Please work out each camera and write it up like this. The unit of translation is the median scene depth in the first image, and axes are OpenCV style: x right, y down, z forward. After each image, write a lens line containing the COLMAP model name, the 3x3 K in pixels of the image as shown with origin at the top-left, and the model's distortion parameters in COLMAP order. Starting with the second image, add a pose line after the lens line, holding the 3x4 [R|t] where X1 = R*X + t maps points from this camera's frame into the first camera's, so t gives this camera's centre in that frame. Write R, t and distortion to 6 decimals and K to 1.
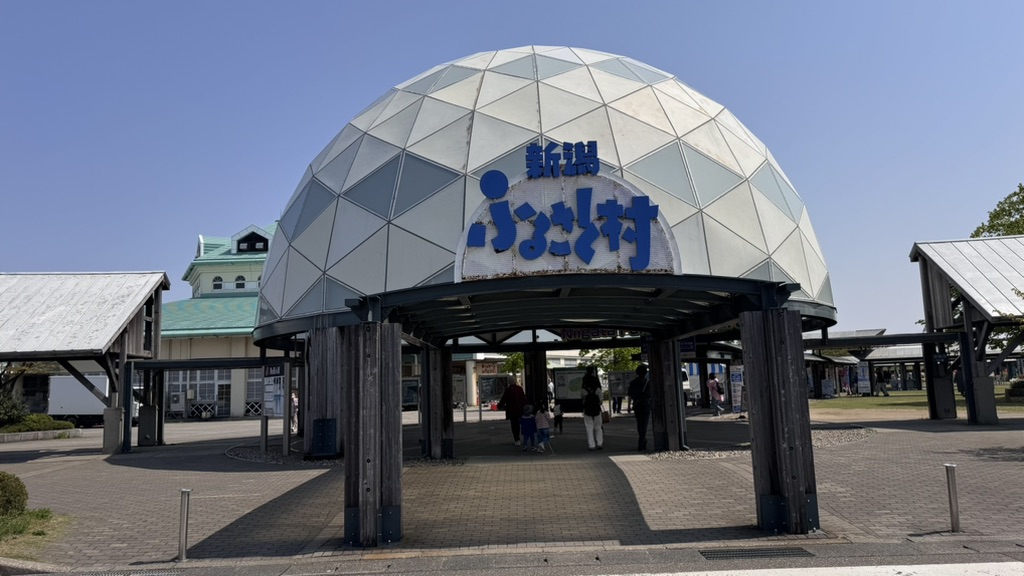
lens RADIAL K [[722.3, 0, 512.0], [0, 722.3, 288.0], [0, 0, 1]] dist [0.052368, -0.001477]
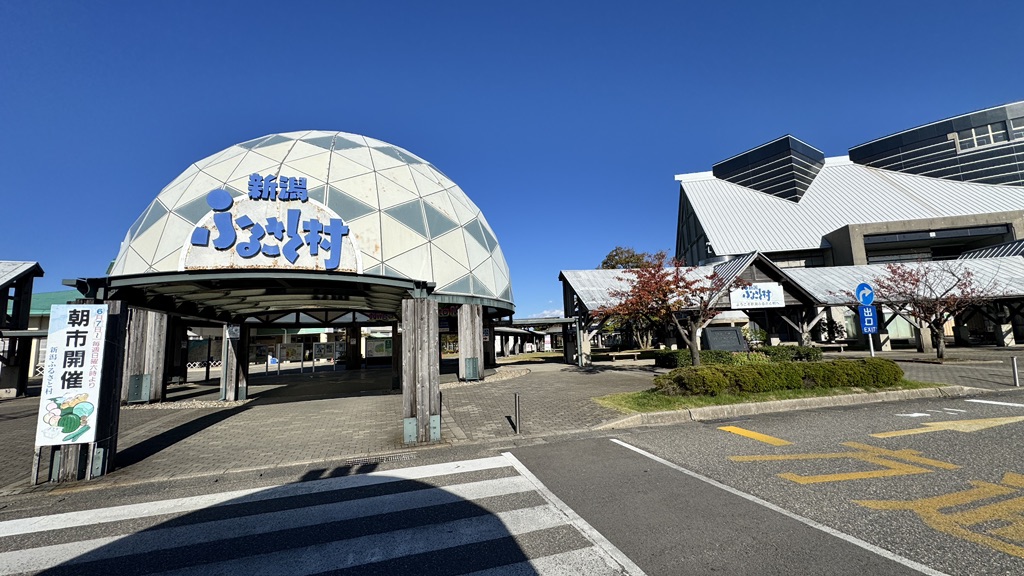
lens RADIAL K [[407.1, 0, 514.8], [0, 407.1, 287.8], [0, 0, 1]] dist [0.000812, -0.000385]
pose [[0.946461, 0.038227, 0.320547, 0.259507], [-0.034283, 0.999251, -0.017939, 0.015183], [-0.320992, 0.005989, 0.947063, 0.102438]]
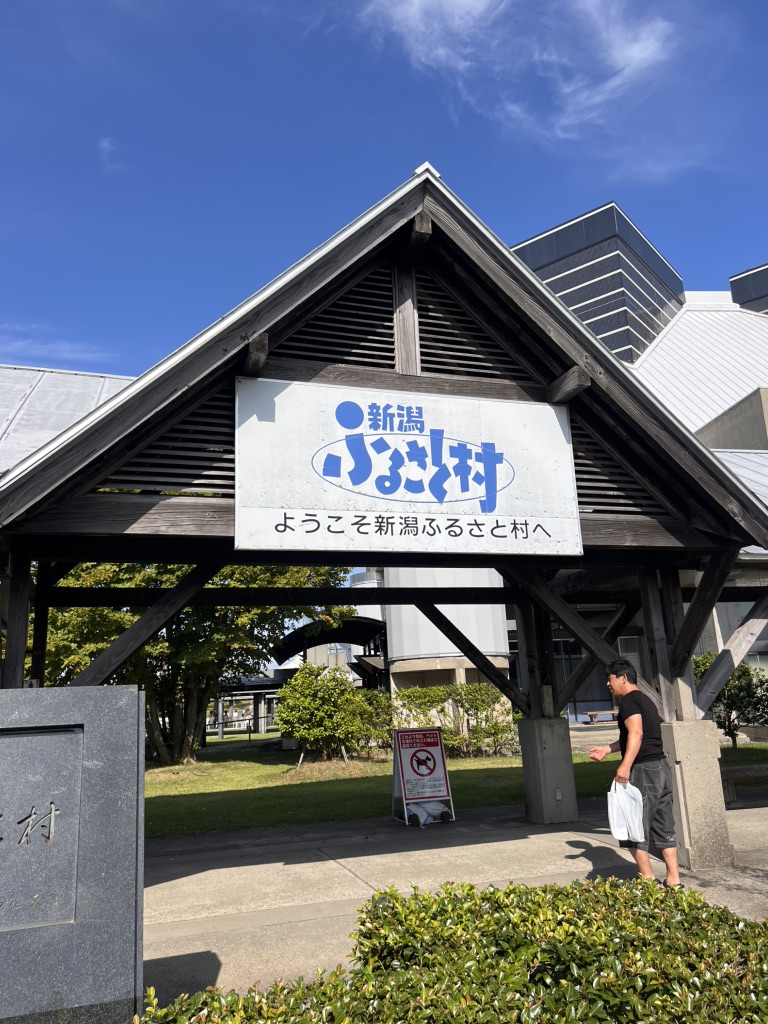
lens RADIAL K [[766.2, 0, 390.7], [0, 766.2, 518.6], [0, 0, 1]] dist [0.050133, -0.003041]
pose [[0.803007, 0.133301, 0.580871, 1.938127], [-0.059317, 0.987702, -0.144660, 0.106008], [-0.593011, 0.081708, 0.801038, 1.366075]]
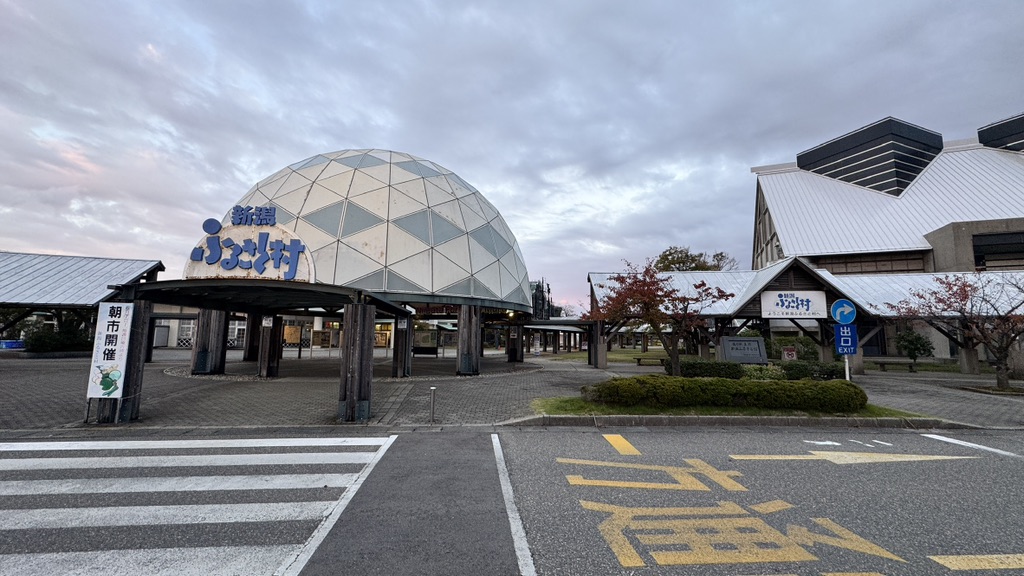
lens RADIAL K [[407.1, 0, 514.8], [0, 407.1, 287.8], [0, 0, 1]] dist [0.000812, -0.000385]
pose [[0.991838, 0.059441, 0.112799, 0.621762], [-0.060519, 0.998148, 0.006161, -0.042798], [-0.112224, -0.012938, 0.993599, -0.099703]]
